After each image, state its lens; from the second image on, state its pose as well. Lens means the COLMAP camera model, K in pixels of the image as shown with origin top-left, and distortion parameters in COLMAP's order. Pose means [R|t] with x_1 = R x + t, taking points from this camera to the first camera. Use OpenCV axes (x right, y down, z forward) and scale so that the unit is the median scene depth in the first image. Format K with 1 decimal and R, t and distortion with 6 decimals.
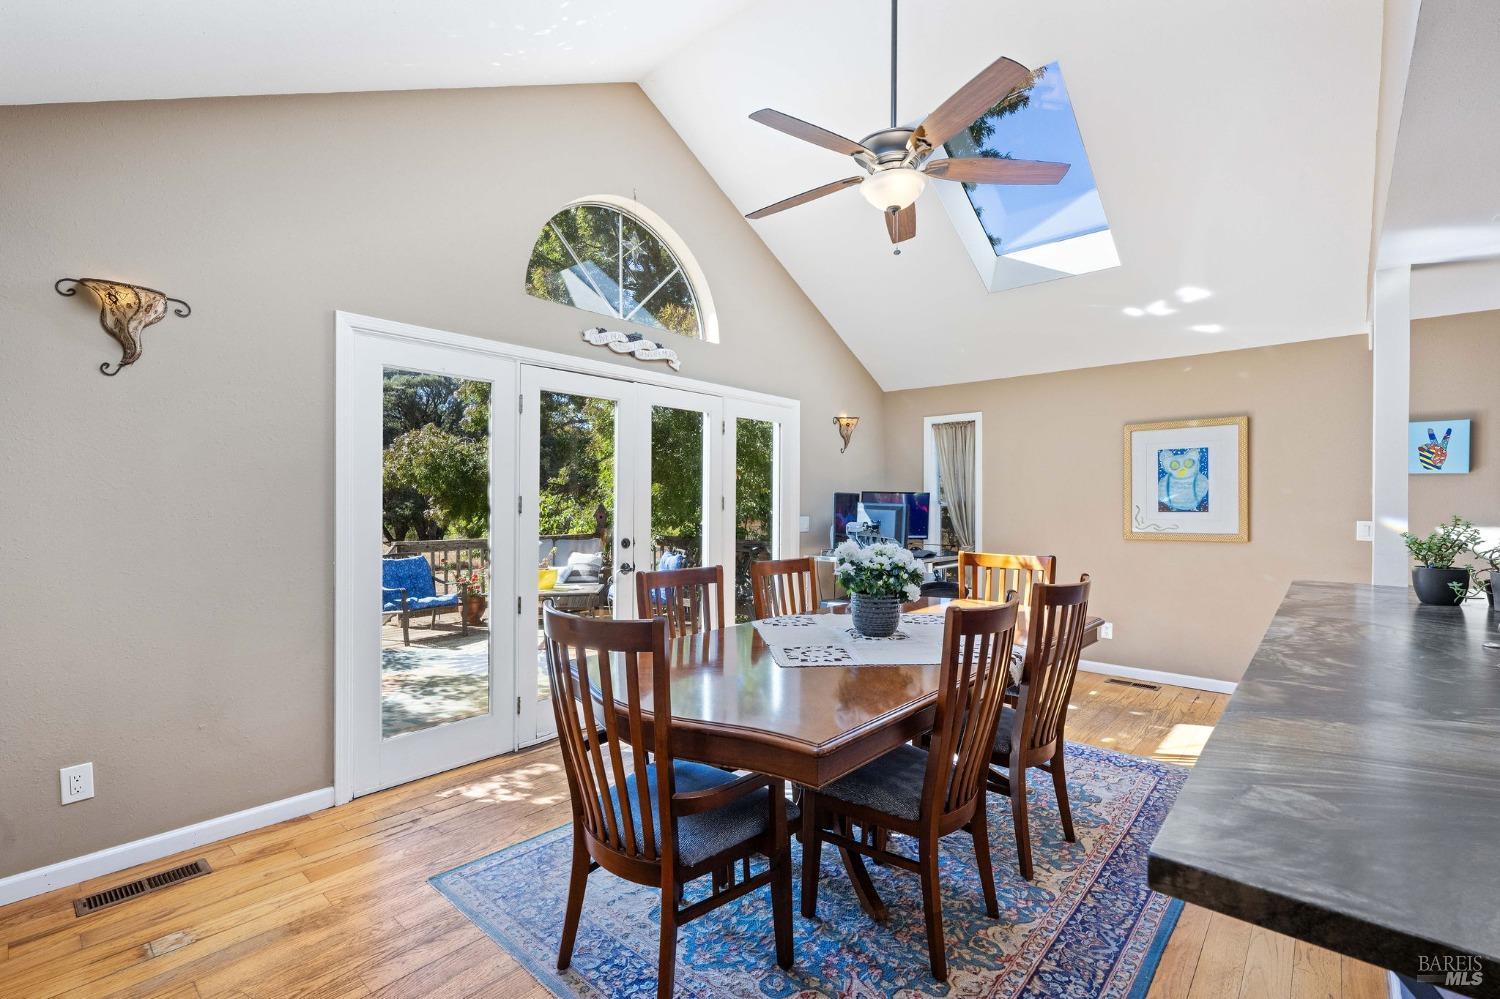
lens RADIAL K [[676.3, 0, 746.8], [0, 676.3, 500.7], [0, 0, 1]] dist [0.002572, -0.000097]
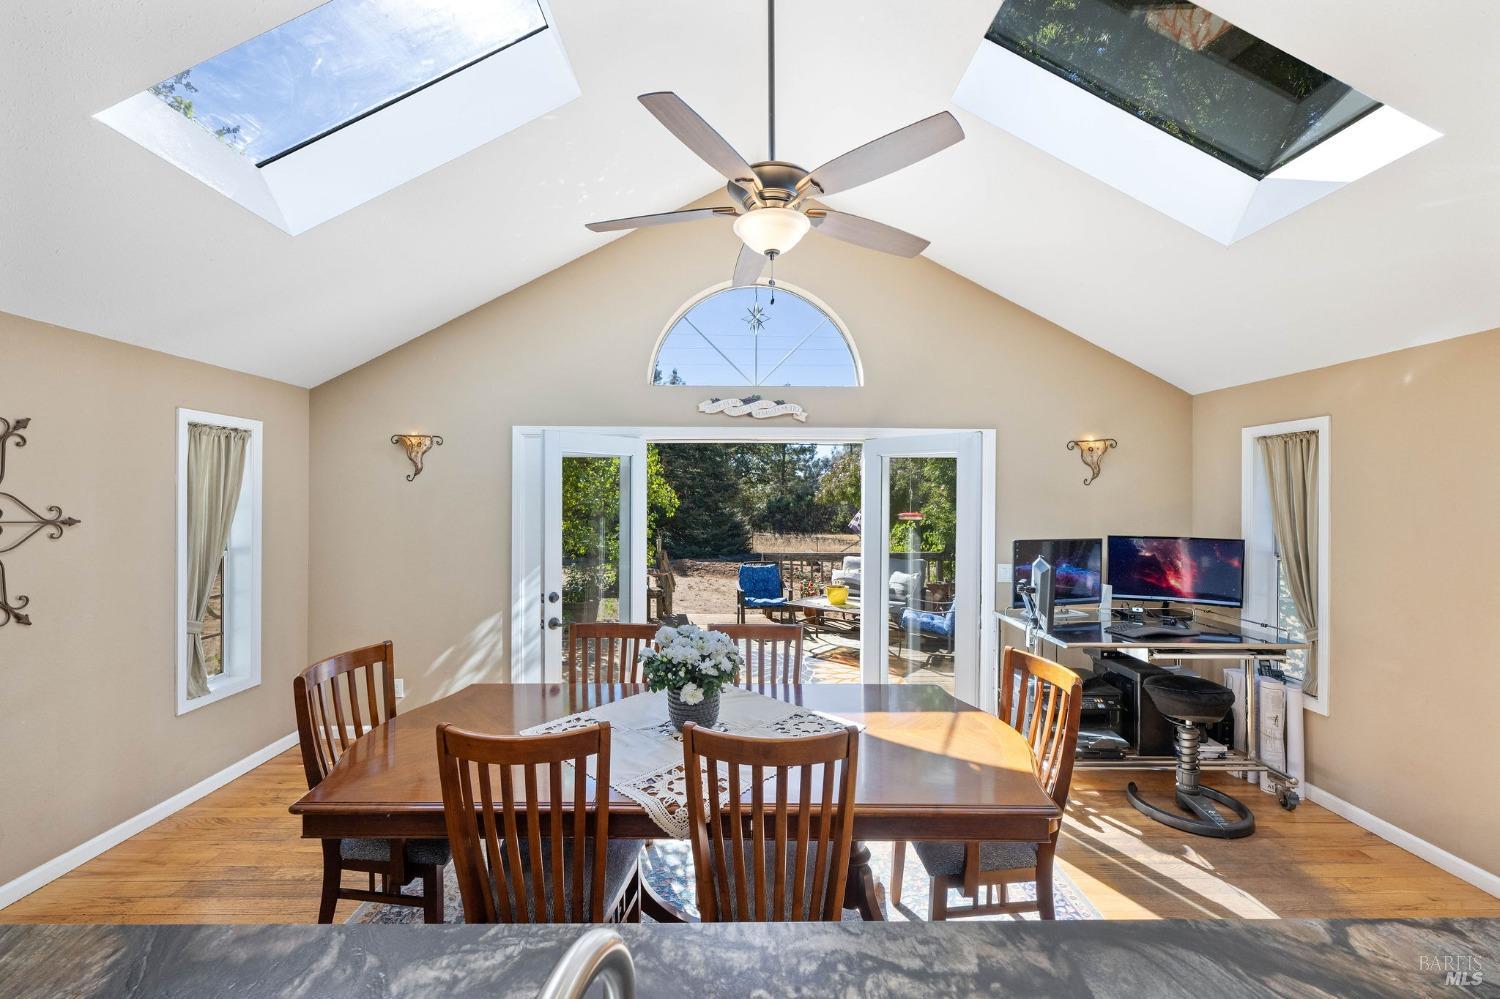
lens RADIAL K [[598.2, 0, 752.1], [0, 598.2, 497.7], [0, 0, 1]] dist [-0.000471, -0.000240]
pose [[0.662152, 0.001159, -0.749369, 0.563581], [0.000084, 0.999999, 0.001621, -0.078898], [0.749369, -0.001136, 0.662151, 0.336675]]
